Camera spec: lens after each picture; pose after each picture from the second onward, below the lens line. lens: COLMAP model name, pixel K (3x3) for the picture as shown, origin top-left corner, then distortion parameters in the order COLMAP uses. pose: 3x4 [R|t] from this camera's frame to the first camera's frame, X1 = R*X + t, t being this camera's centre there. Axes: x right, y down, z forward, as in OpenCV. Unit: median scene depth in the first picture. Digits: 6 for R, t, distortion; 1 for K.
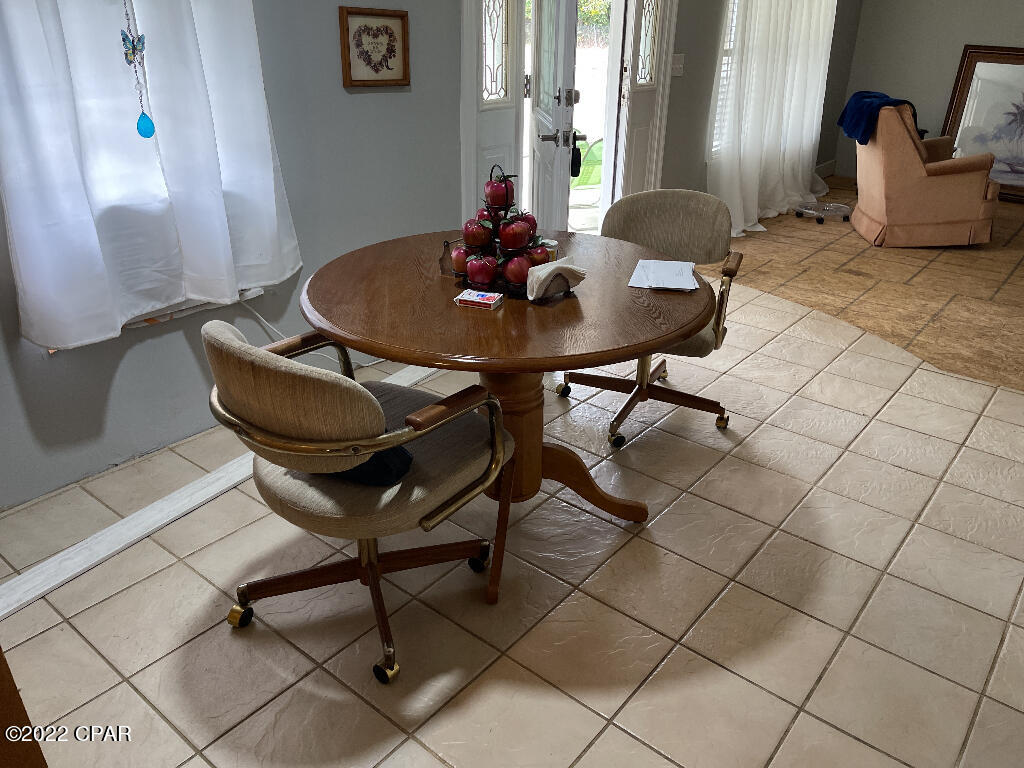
lens RADIAL K [[778.1, 0, 513.5], [0, 778.1, 385.4], [0, 0, 1]] dist [0.046854, -0.036783]
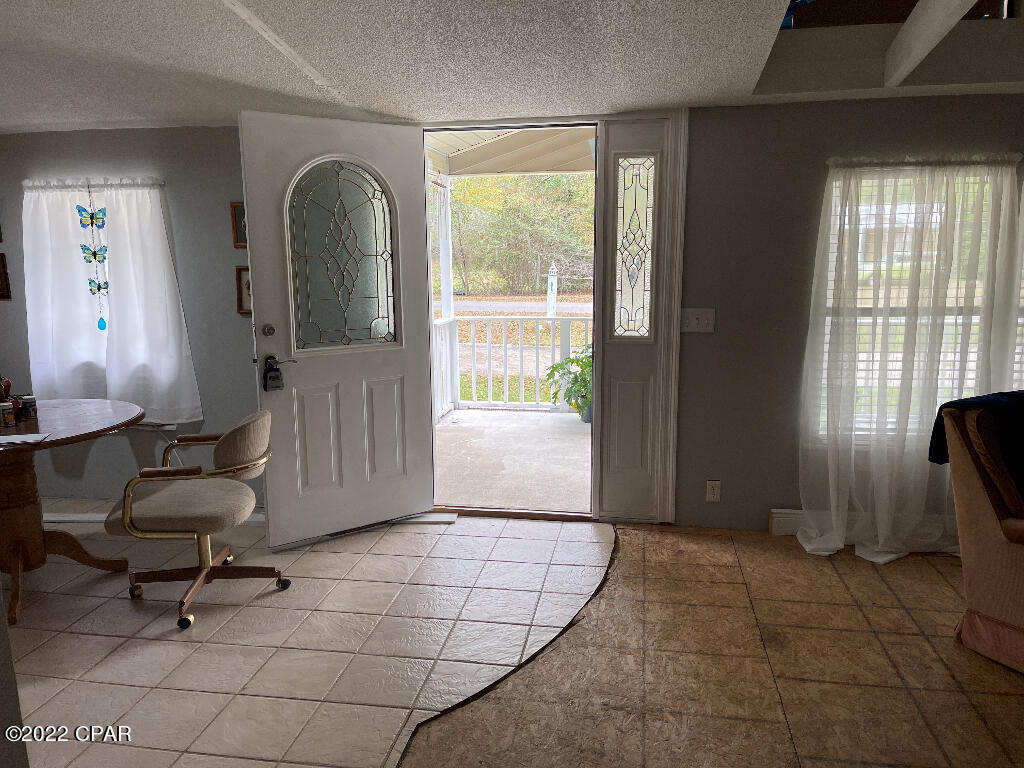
lens RADIAL K [[778.1, 0, 513.5], [0, 778.1, 385.4], [0, 0, 1]] dist [0.046854, -0.036783]
pose [[0.493397, 0.135171, -0.859237, 1.008143], [-0.361290, 0.930451, -0.061088, -0.258655], [0.791220, 0.340574, 0.507917, 0.515394]]
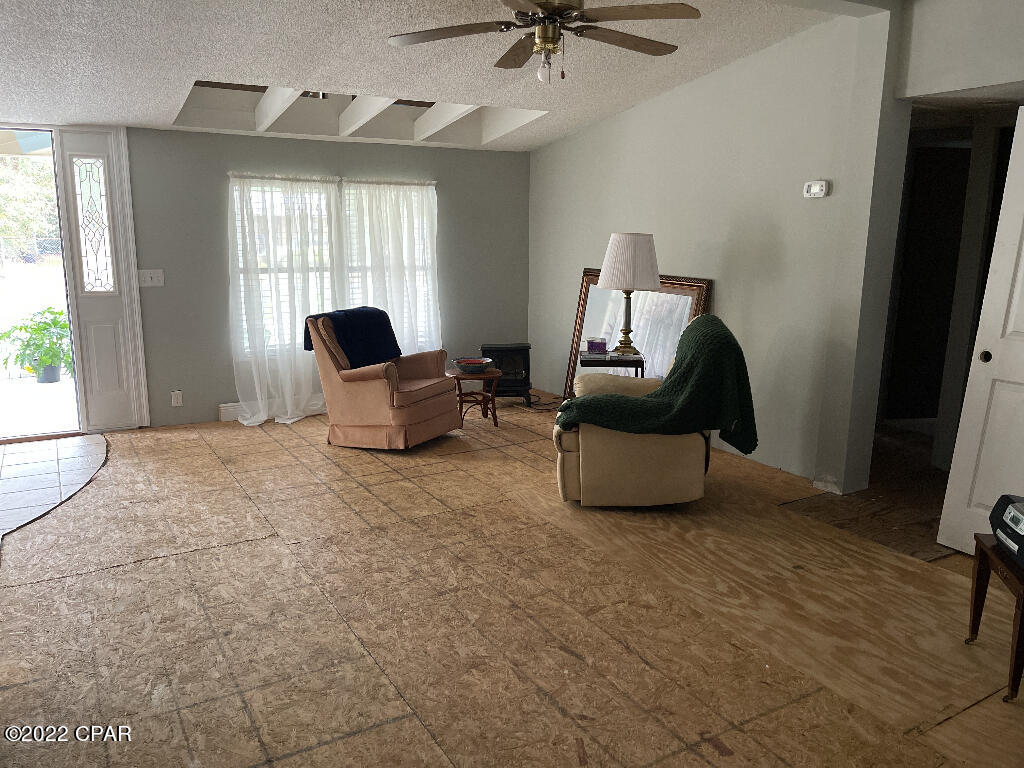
lens RADIAL K [[752.9, 0, 516.6], [0, 752.9, 385.7], [0, 0, 1]] dist [0.010712, 0.002148]
pose [[0.943877, 0.064562, -0.323927, 1.337518], [-0.143379, 0.963579, -0.225737, -0.079953], [0.297555, 0.259512, 0.918757, 0.170260]]
